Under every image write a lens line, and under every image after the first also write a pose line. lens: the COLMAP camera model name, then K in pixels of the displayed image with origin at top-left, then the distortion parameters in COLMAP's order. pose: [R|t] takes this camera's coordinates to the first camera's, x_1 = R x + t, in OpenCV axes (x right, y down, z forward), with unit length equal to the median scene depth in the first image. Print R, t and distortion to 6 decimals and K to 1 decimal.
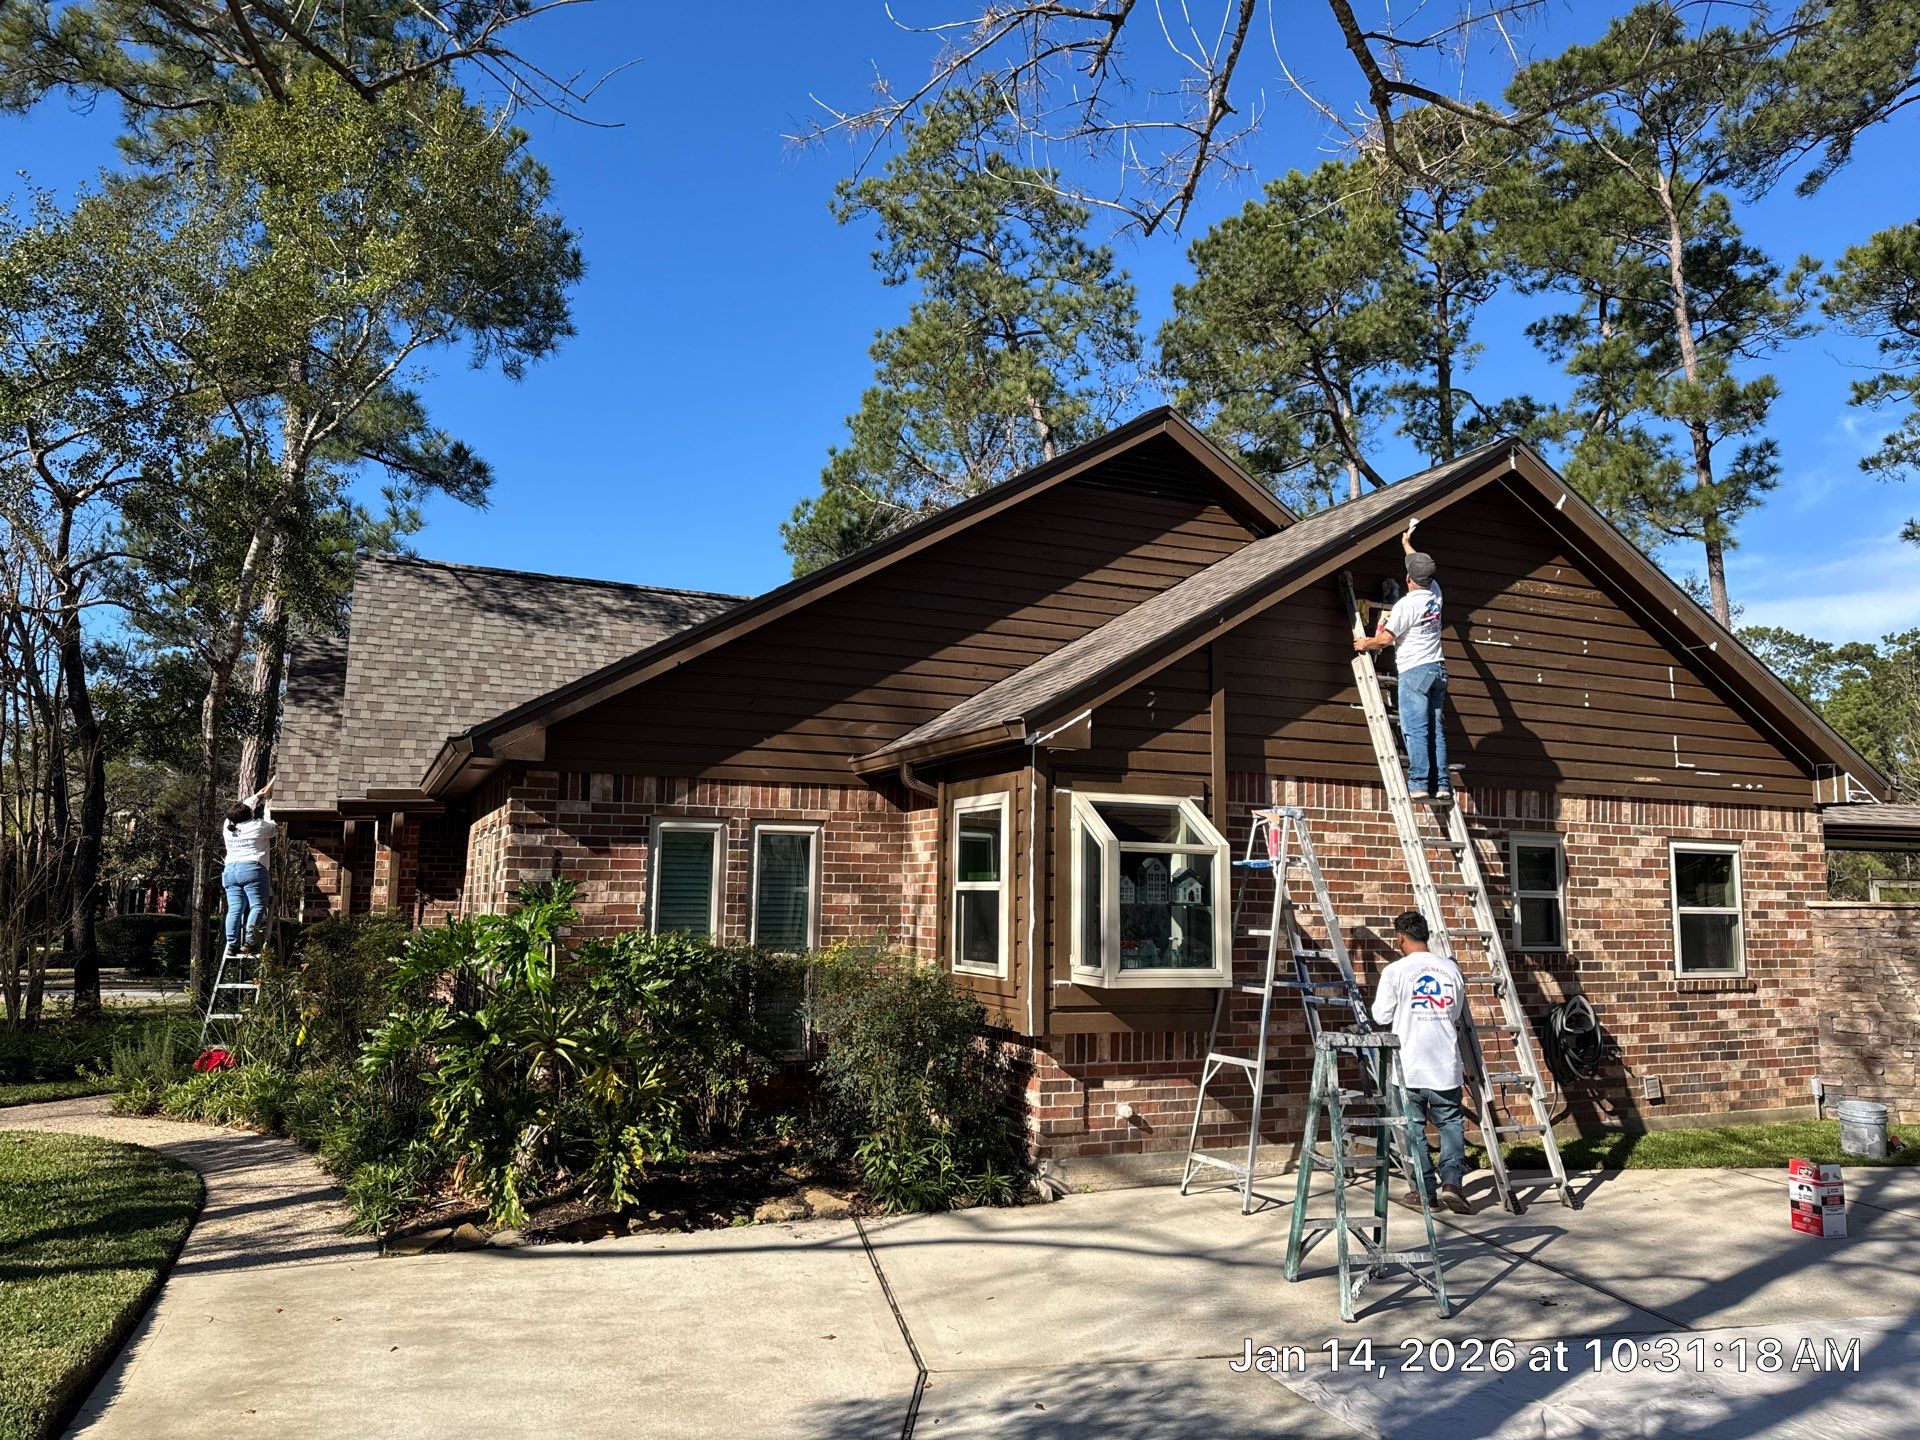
lens RADIAL K [[1350.0, 0, 973.7], [0, 1350.0, 739.5], [0, 0, 1]] dist [0.044296, -0.037713]
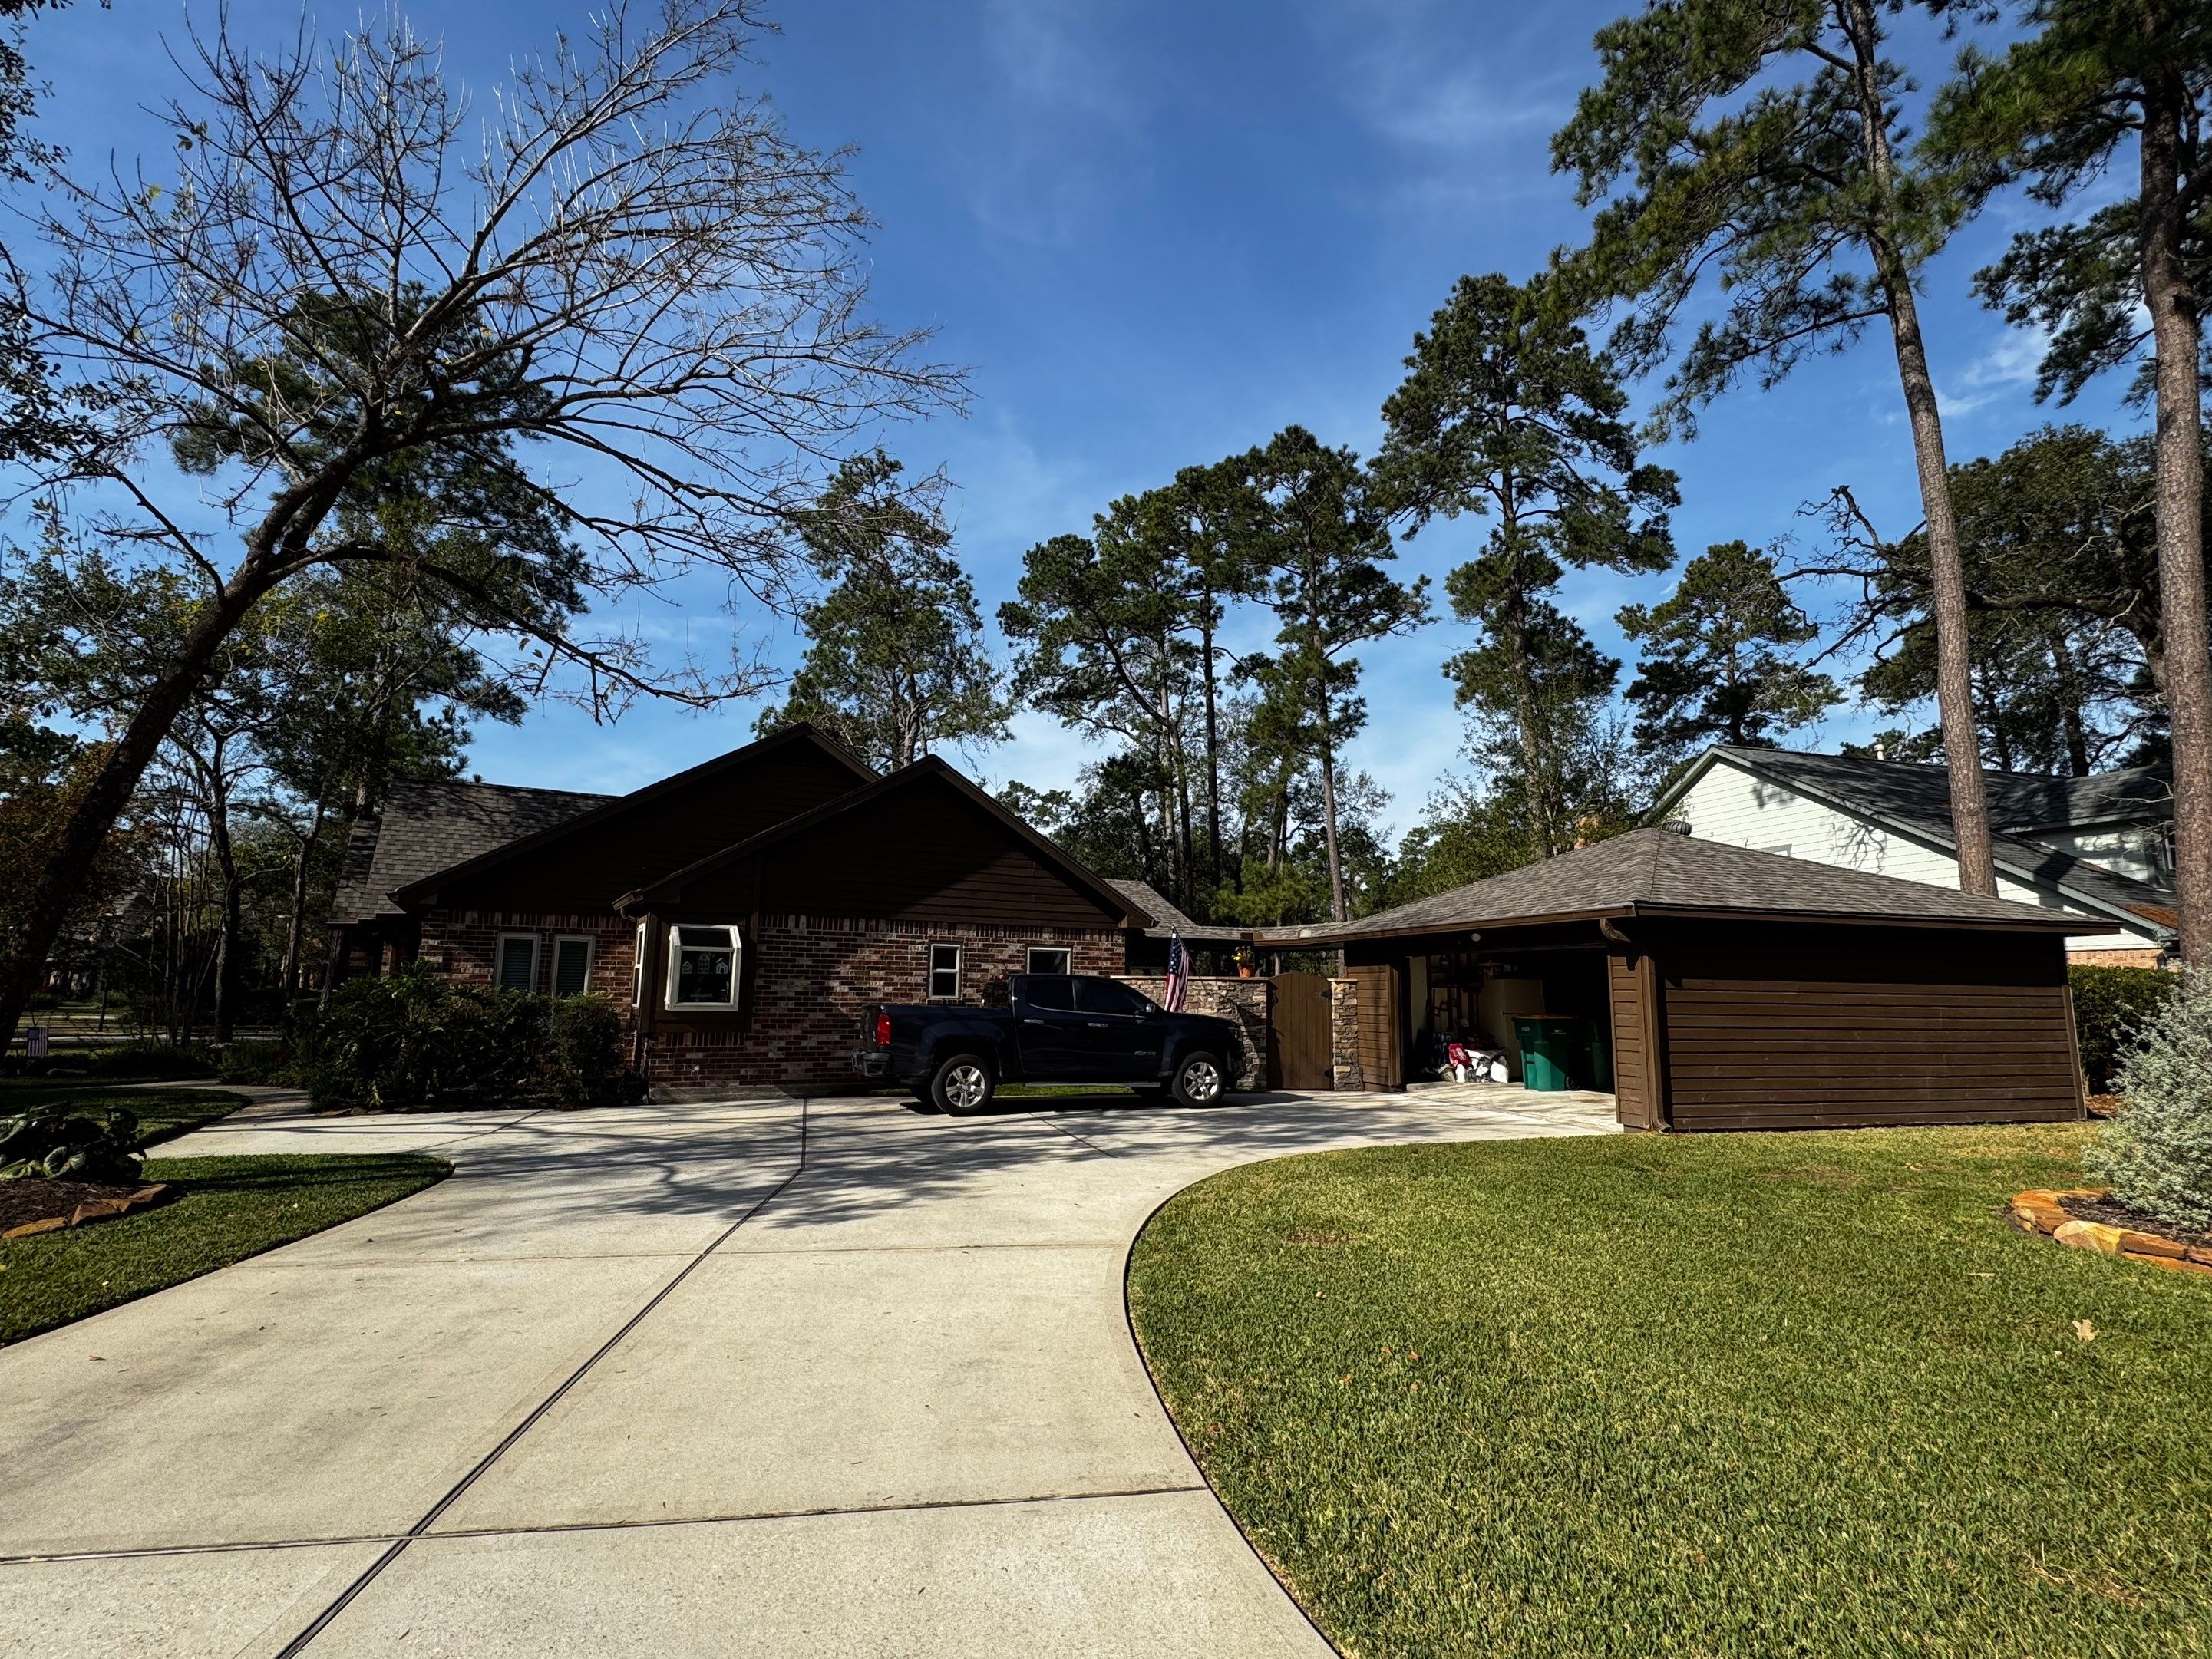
lens RADIAL K [[1063.4, 0, 1103.5], [0, 1063.4, 828.6], [0, 0, 1]] dist [0.001314, 0.000201]
pose [[0.996686, 0.014972, 0.079953, 0.507265], [-0.012391, 0.999389, -0.032685, -0.053195], [-0.080394, 0.031586, 0.996263, -0.631197]]
